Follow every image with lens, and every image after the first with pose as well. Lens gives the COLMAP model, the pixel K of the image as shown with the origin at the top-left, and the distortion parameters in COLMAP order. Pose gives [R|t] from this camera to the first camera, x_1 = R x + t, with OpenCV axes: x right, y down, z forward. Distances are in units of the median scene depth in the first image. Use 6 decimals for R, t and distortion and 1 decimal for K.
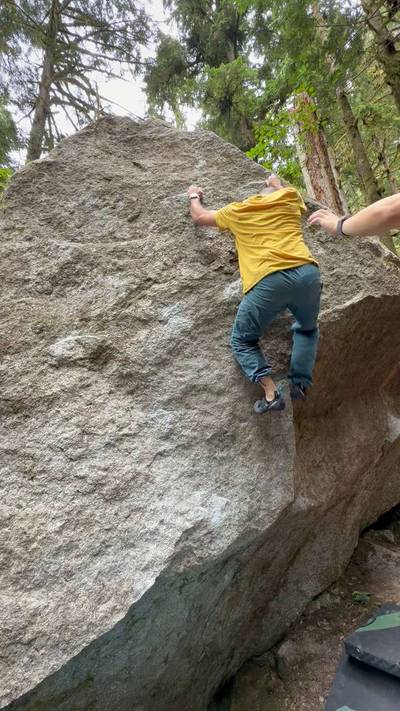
lens RADIAL K [[323.6, 0, 198.7], [0, 323.6, 356.3], [0, 0, 1]] dist [-0.002463, -0.000338]
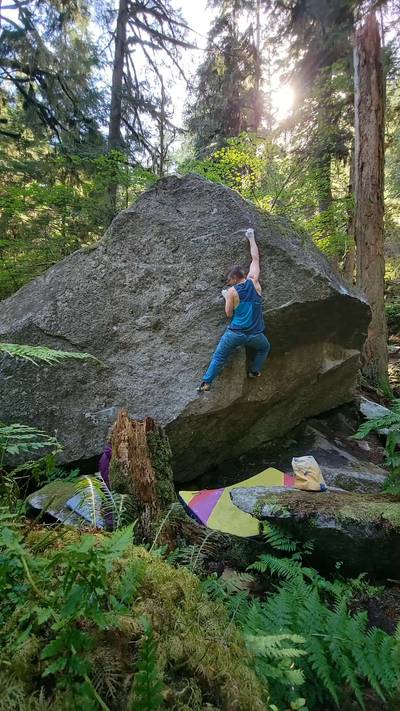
lens RADIAL K [[286.7, 0, 194.1], [0, 286.7, 355.0], [0, 0, 1]] dist [-0.001297, -0.000027]
pose [[0.971378, 0.101515, -0.214753, 0.361097], [-0.028227, 0.947005, 0.319976, -0.427998], [0.235854, -0.304756, 0.922766, -0.770907]]
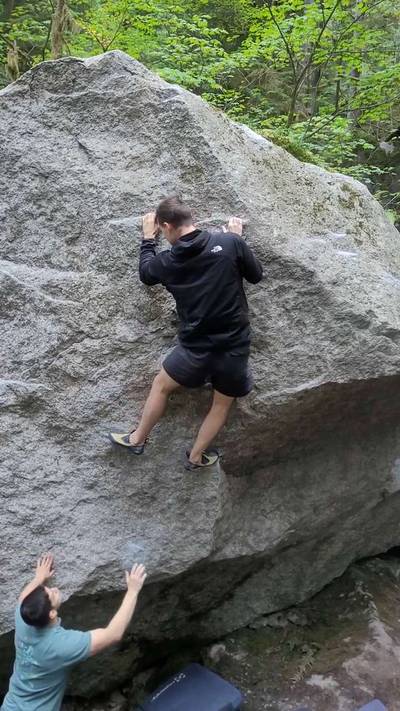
lens RADIAL K [[641.8, 0, 202.2], [0, 641.8, 362.5], [0, 0, 1]] dist [0.038385, 0.005080]
pose [[0.974196, 0.165982, -0.152943, 0.472609], [-0.086289, 0.900053, 0.427153, -0.969983], [0.208557, -0.402933, 0.891150, -0.583451]]
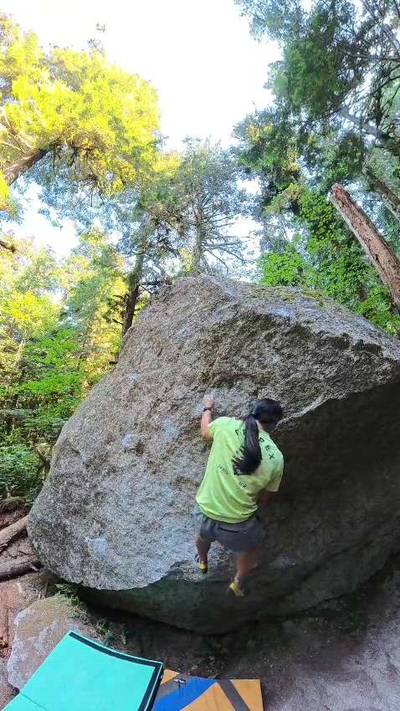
lens RADIAL K [[207.4, 0, 200.0], [0, 207.4, 355.5], [0, 0, 1]] dist [-0.178209, 0.031569]
pose [[0.786390, -0.166819, -0.594779, 0.607127], [0.129472, 0.985970, -0.105355, -0.316503], [0.604010, 0.005843, 0.796955, 0.353357]]
